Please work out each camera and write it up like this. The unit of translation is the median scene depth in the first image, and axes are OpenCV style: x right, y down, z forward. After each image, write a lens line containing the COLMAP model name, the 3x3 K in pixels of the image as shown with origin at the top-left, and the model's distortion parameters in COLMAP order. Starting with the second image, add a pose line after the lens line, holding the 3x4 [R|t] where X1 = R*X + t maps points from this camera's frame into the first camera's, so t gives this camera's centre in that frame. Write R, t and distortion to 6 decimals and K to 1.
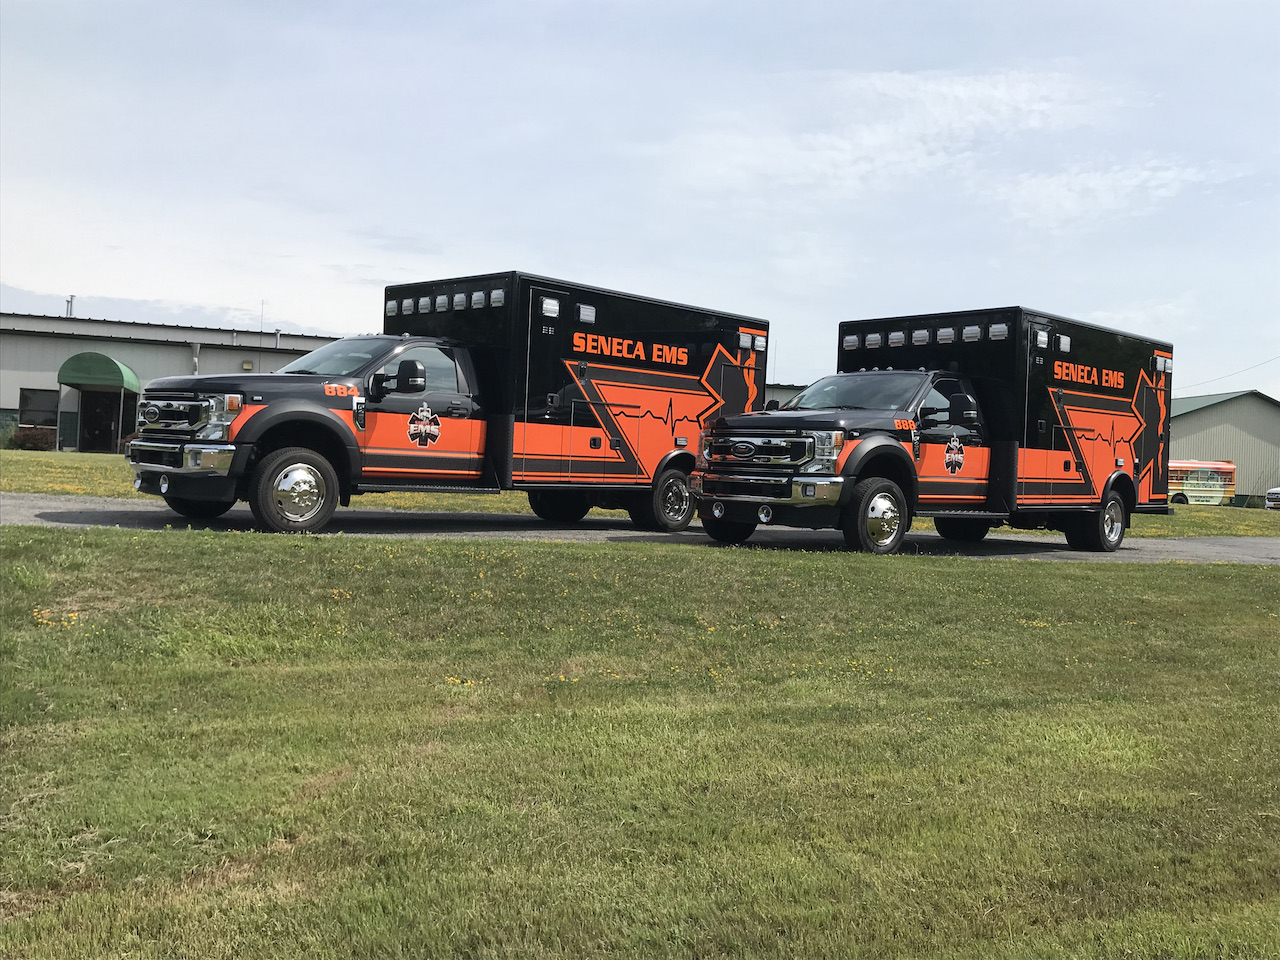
lens RADIAL K [[1088.6, 0, 628.7], [0, 1088.6, 471.4], [0, 0, 1]] dist [0.066139, -0.020662]
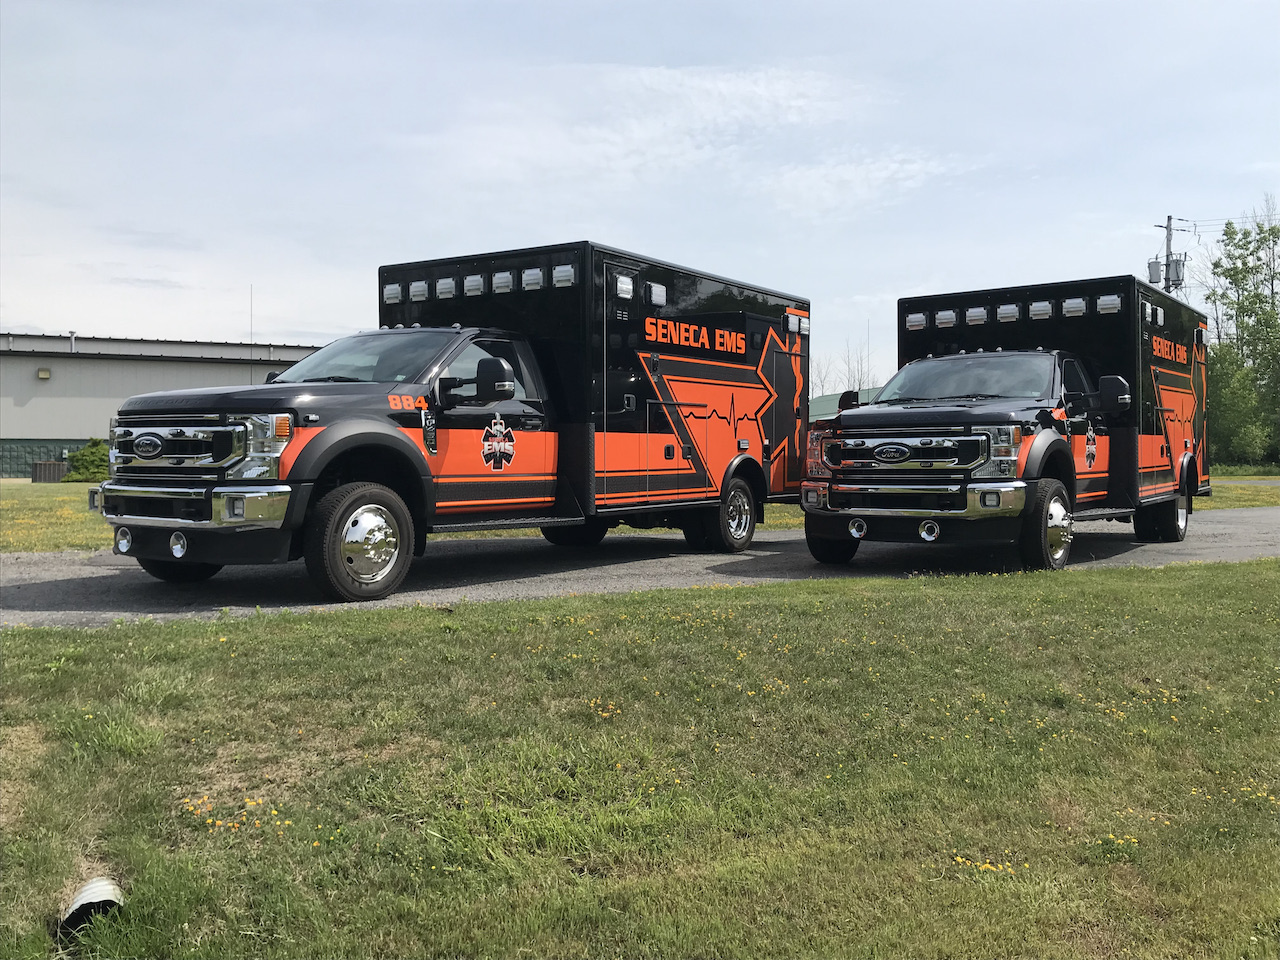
lens RADIAL K [[1088.6, 0, 608.3], [0, 1088.6, 453.3], [0, 0, 1]] dist [0.066139, -0.020662]
pose [[0.982270, -0.050165, 0.180636, -0.226352], [0.051907, 0.998640, -0.004926, -0.024161], [-0.180143, 0.014215, 0.983538, 0.209808]]
